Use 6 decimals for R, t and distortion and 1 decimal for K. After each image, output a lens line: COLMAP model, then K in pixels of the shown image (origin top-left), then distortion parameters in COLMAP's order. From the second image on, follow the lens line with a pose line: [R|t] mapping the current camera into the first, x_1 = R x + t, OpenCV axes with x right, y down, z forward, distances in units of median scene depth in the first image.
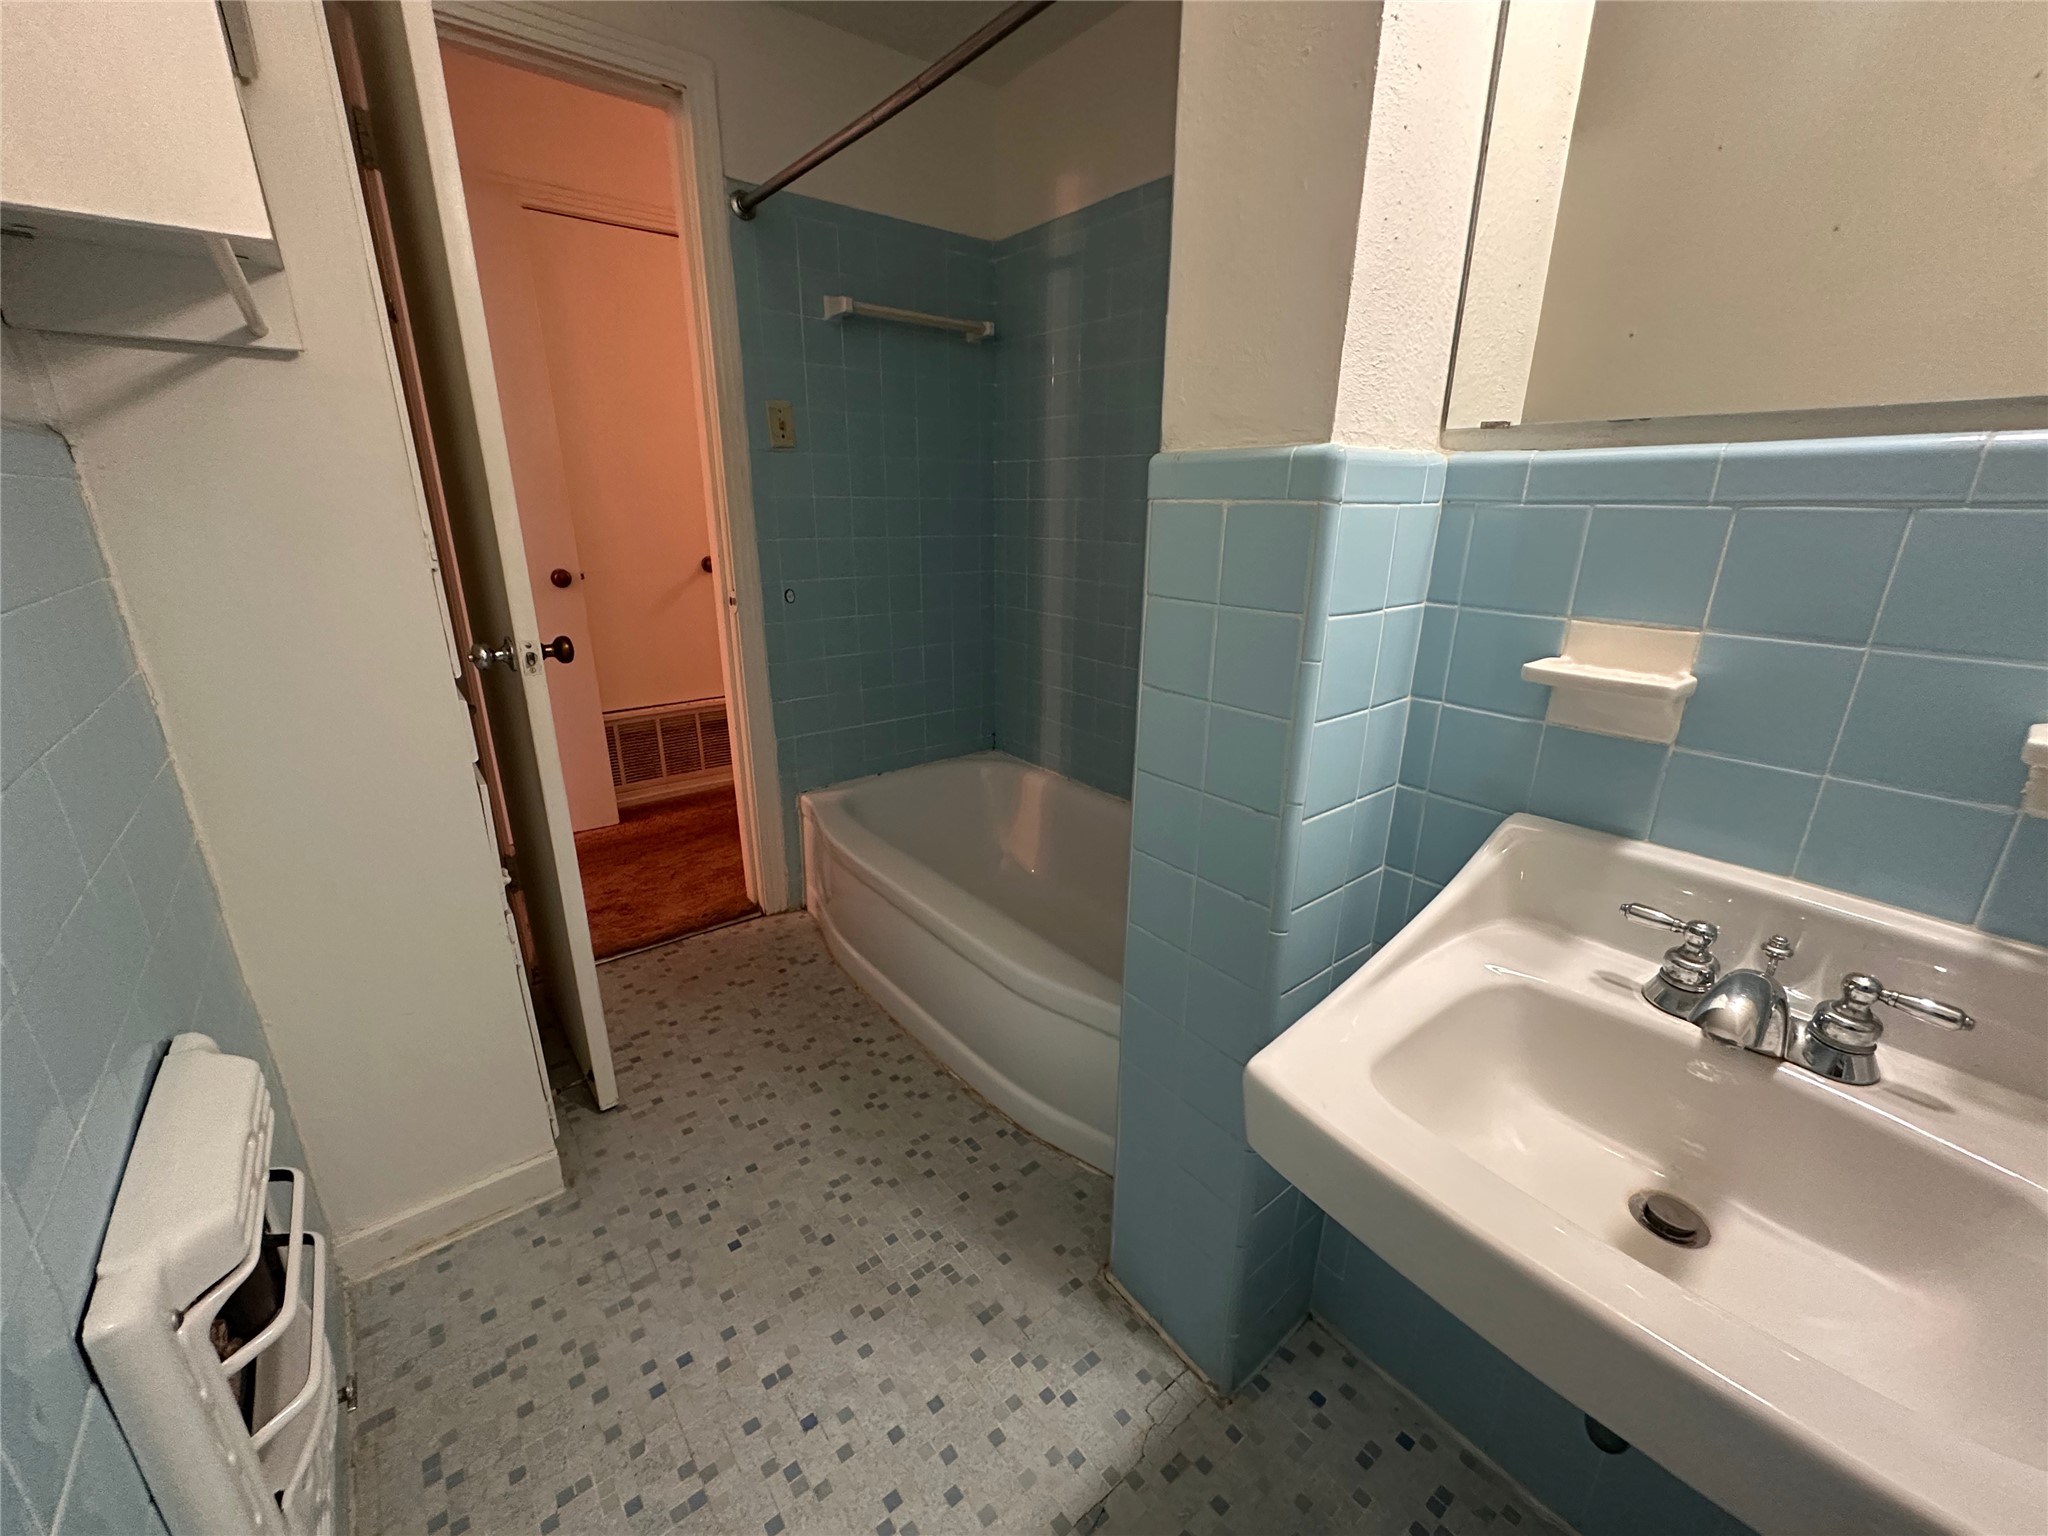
lens RADIAL K [[818.8, 0, 1029.7], [0, 818.8, 764.8], [0, 0, 1]] dist [-0.004090, 0.001154]
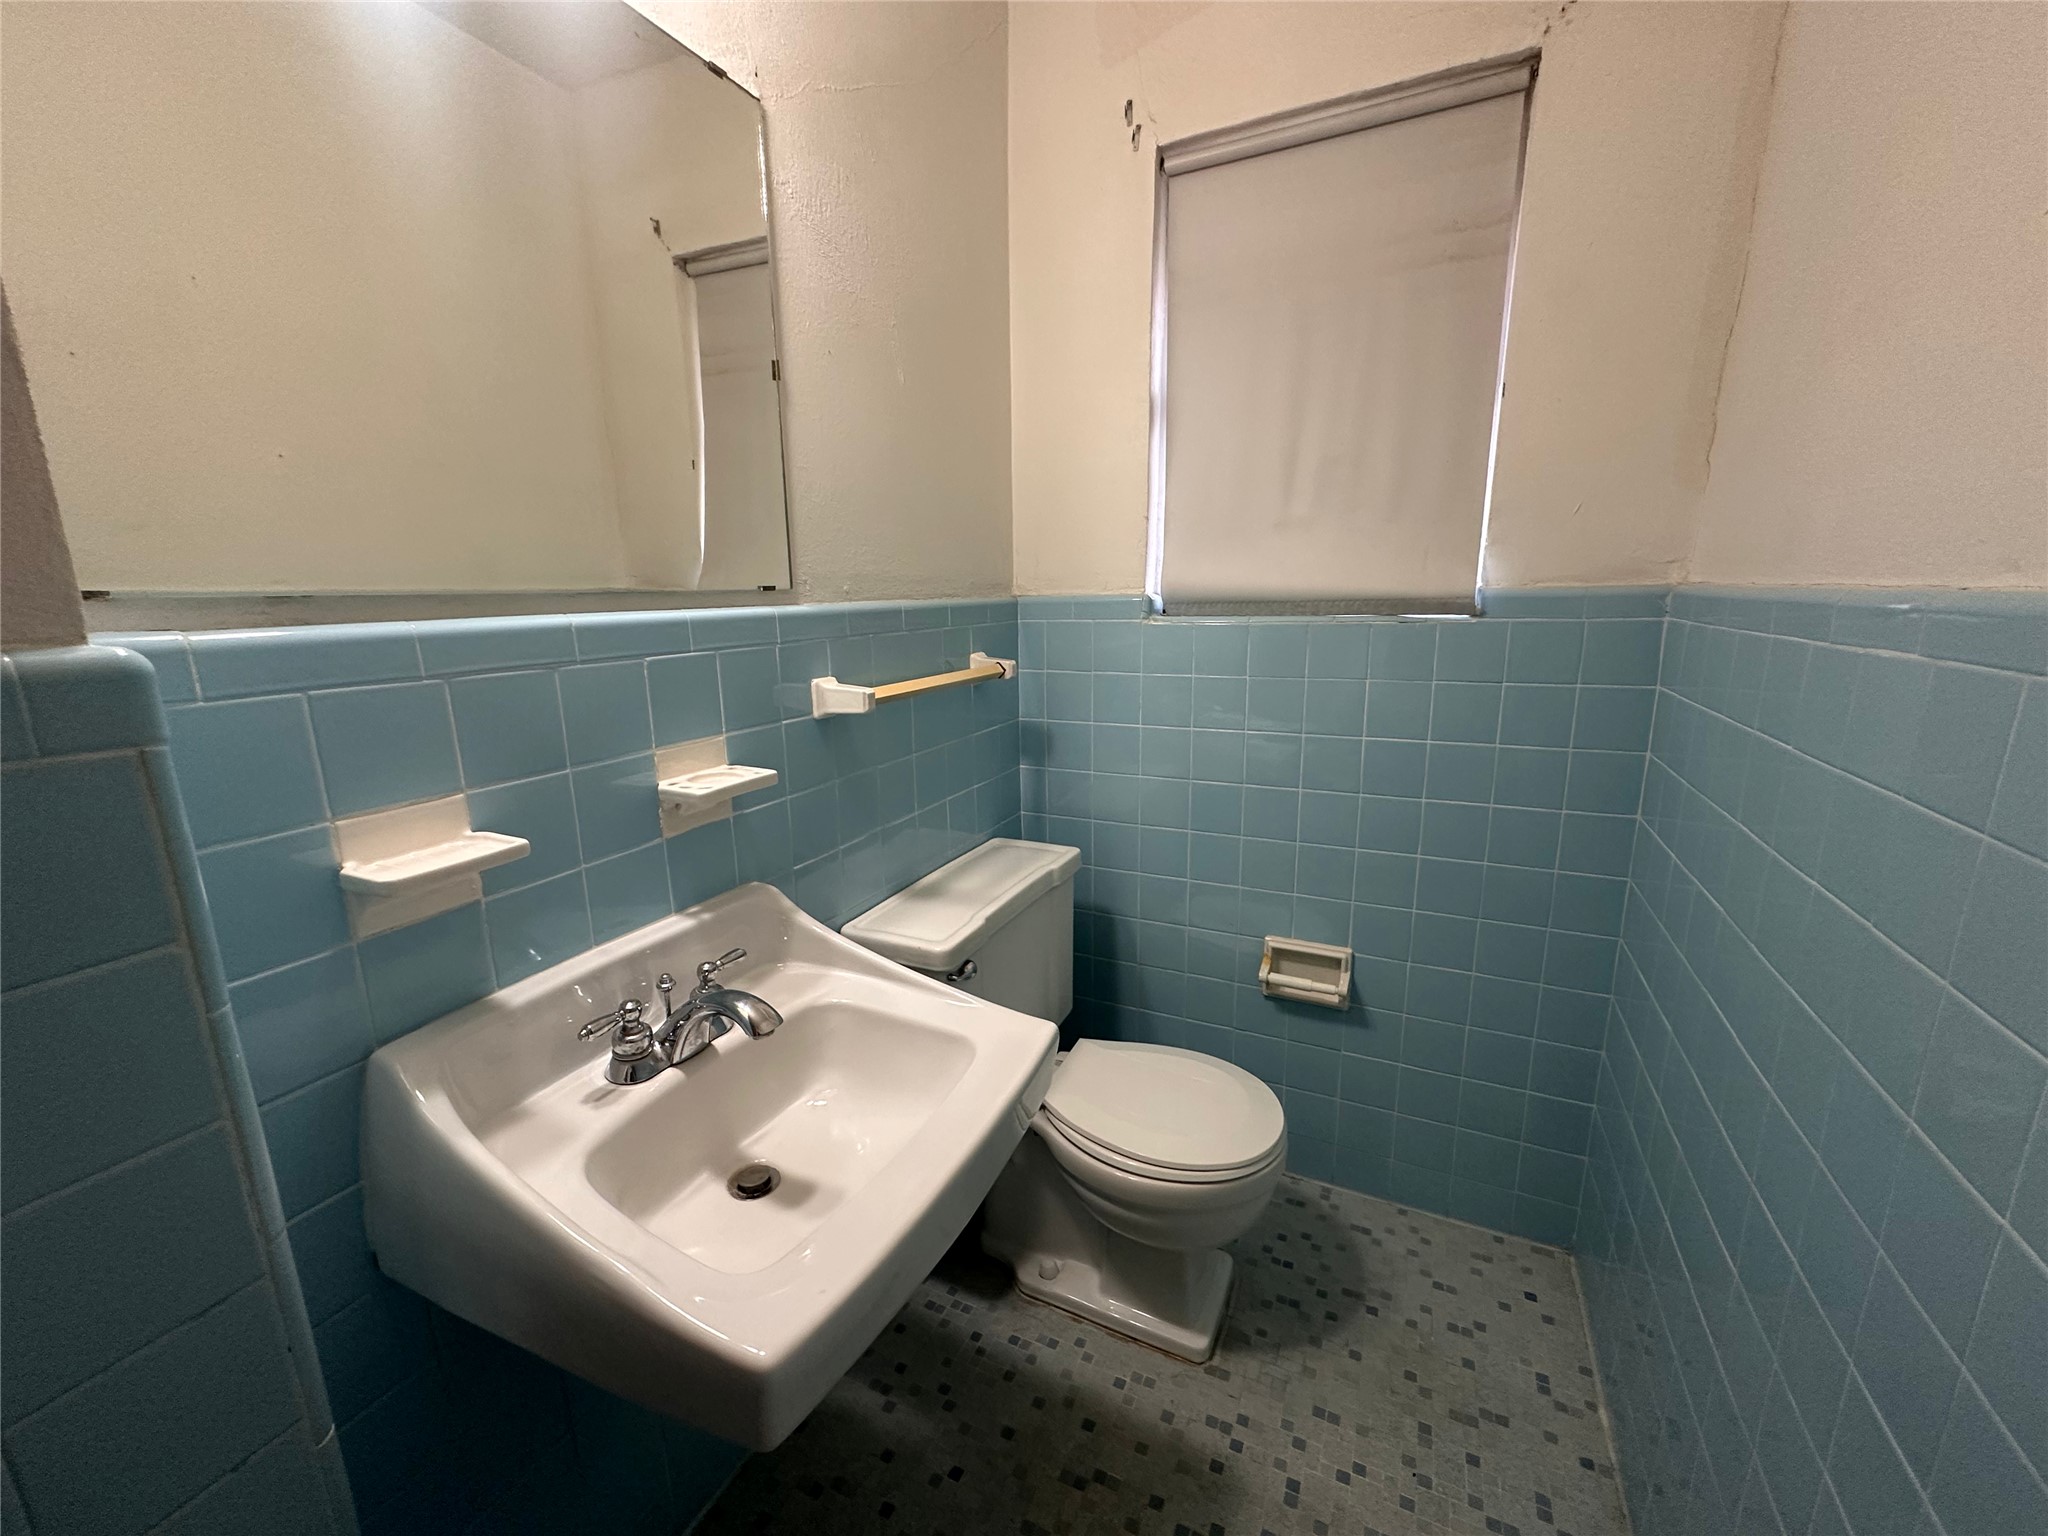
lens RADIAL K [[818.8, 0, 1027.2], [0, 818.8, 767.8], [0, 0, 1]] dist [-0.004090, 0.001154]
pose [[-0.426930, -0.202444, 0.881333, -0.198019], [0.278677, 0.897729, 0.341205, -0.169429], [-0.860273, 0.391278, -0.326851, 0.344473]]
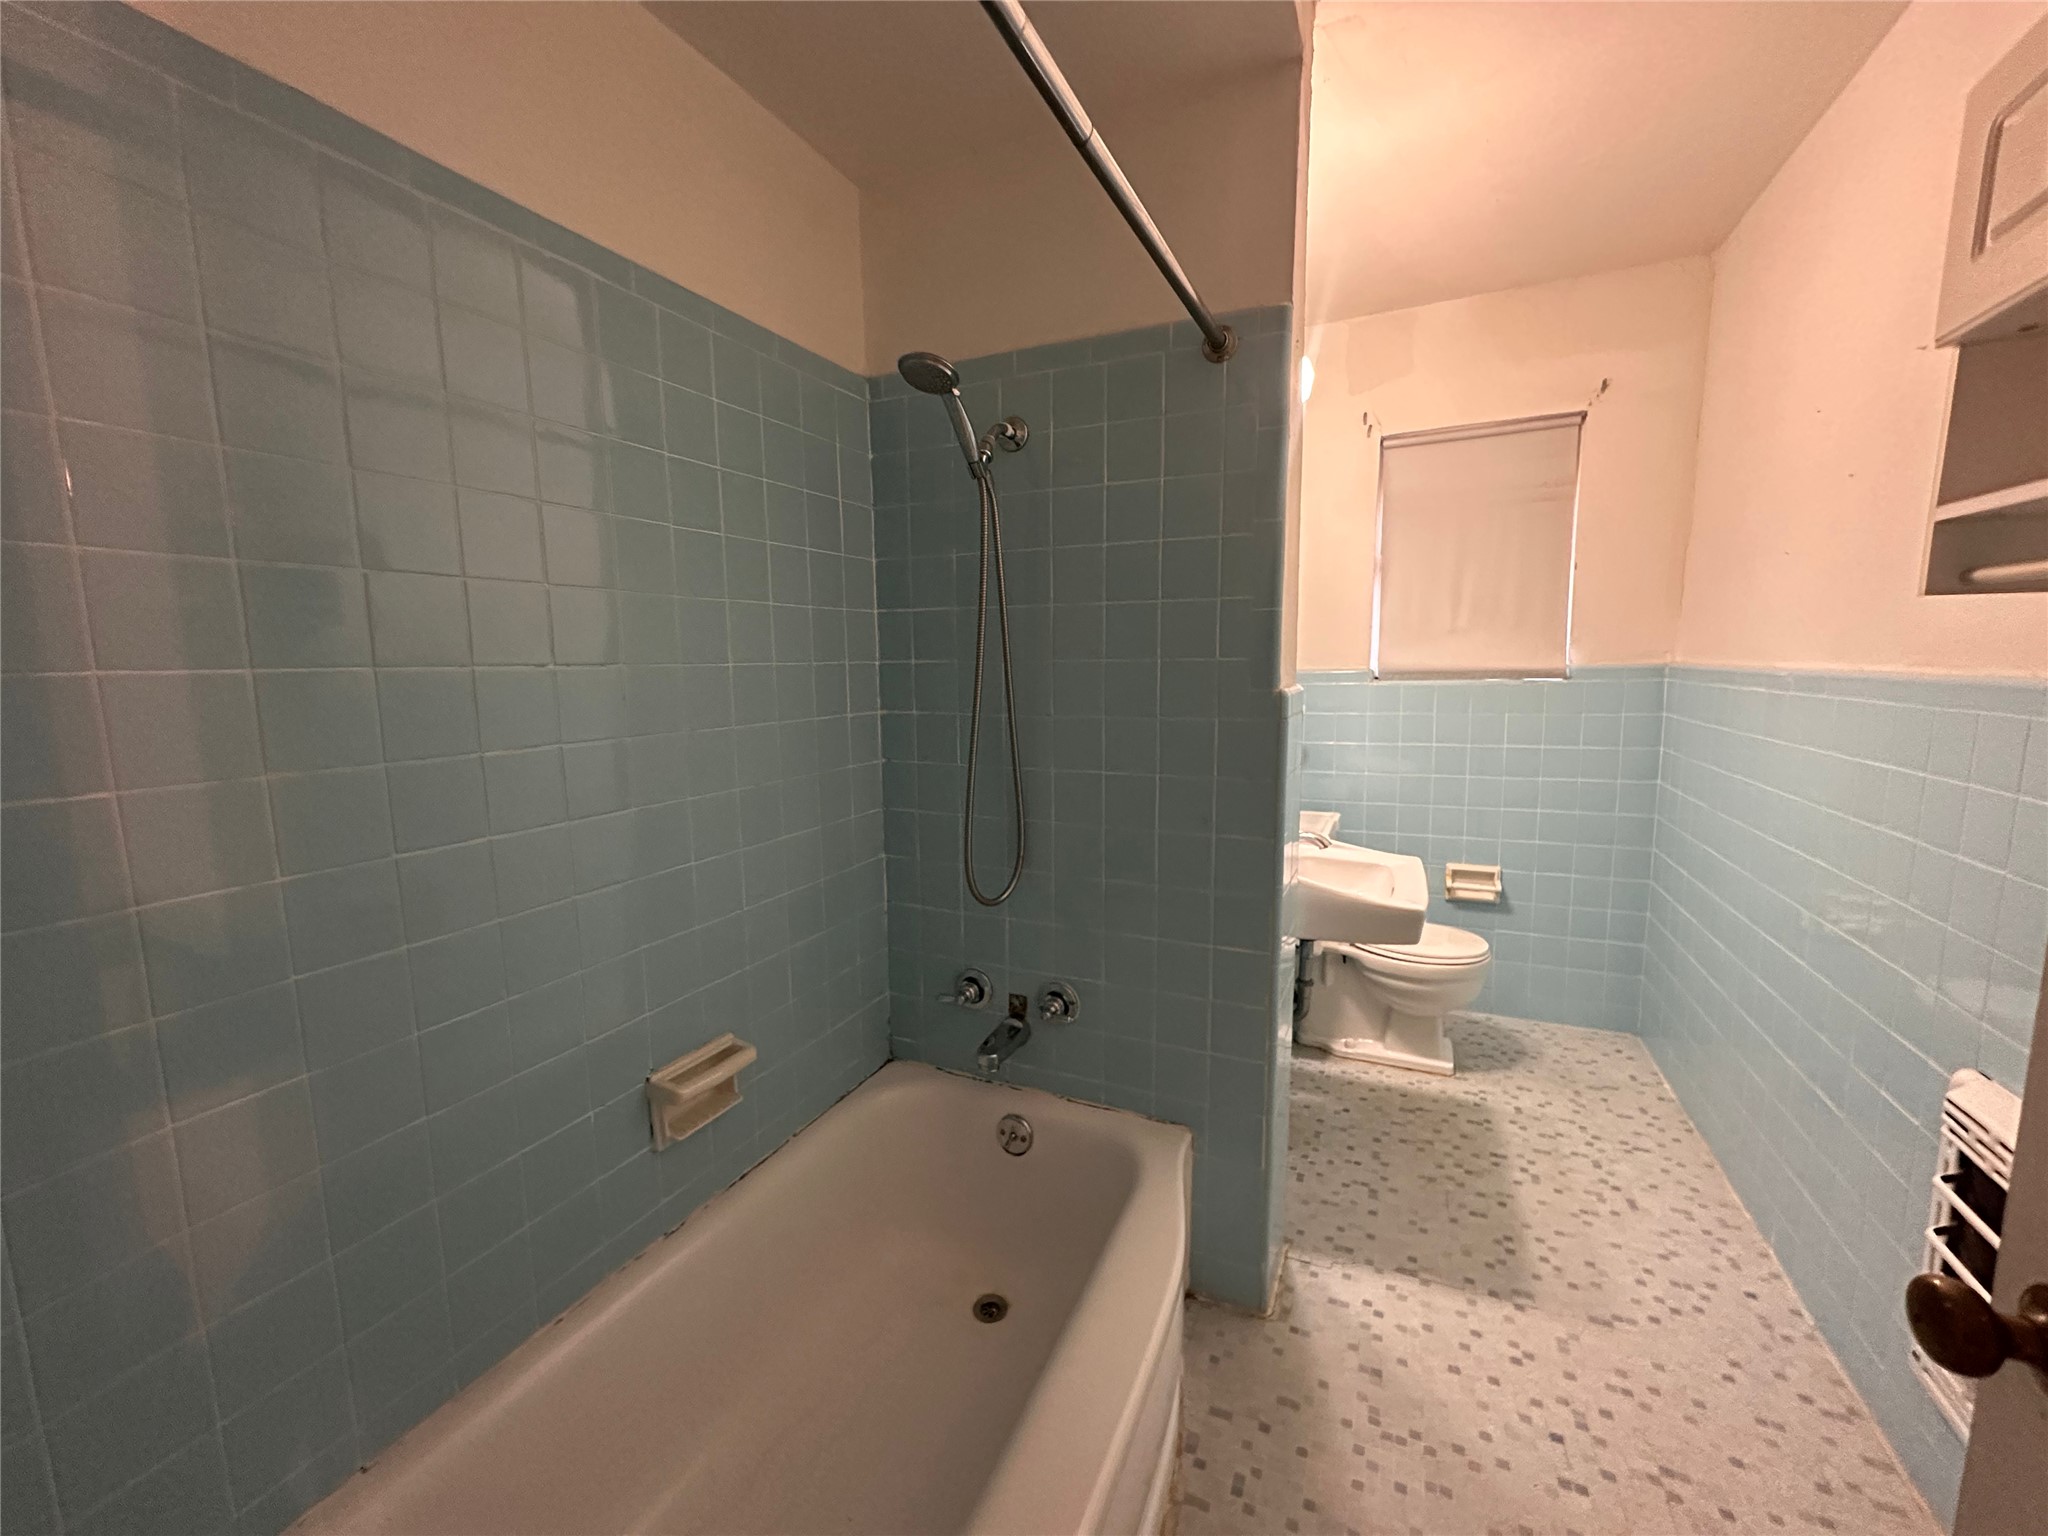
lens RADIAL K [[818.8, 0, 1025.5], [0, 818.8, 771.0], [0, 0, 1]] dist [-0.004090, 0.001154]
pose [[-0.444407, -0.125283, 0.887021, -0.826311], [0.284359, 0.919235, 0.272299, -0.638063], [-0.849495, 0.373244, -0.372889, 1.660194]]
